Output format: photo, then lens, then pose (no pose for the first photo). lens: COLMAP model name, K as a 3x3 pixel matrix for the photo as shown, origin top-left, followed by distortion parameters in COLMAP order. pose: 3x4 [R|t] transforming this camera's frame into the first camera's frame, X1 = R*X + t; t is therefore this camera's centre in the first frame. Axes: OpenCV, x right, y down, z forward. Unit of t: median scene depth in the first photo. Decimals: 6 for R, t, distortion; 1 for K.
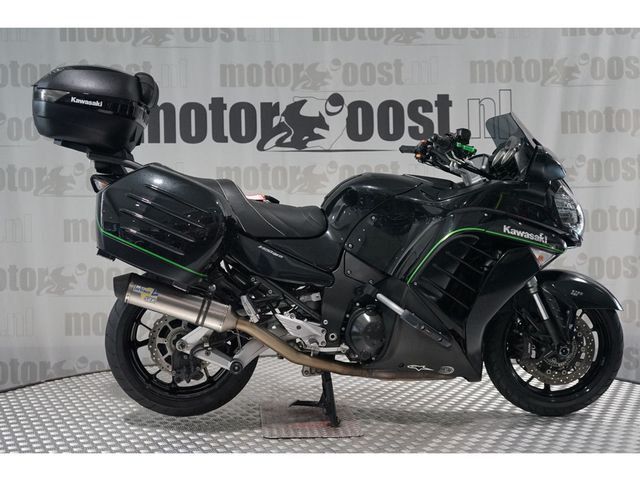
lens RADIAL K [[988.1, 0, 320.3], [0, 988.1, 243.1], [0, 0, 1]] dist [0.005501, 0.000000]
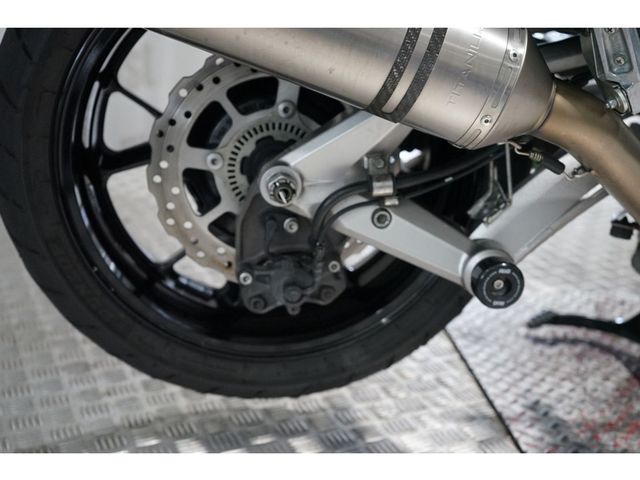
lens RADIAL K [[846.6, 0, 319.8], [0, 846.6, 237.2], [0, 0, 1]] dist [0.004644, 0.000000]
pose [[0.997360, 0.034233, 0.064037, -0.141987], [-0.050126, 0.962647, 0.266079, 0.056794], [-0.052537, -0.268587, 0.961822, 0.772624]]
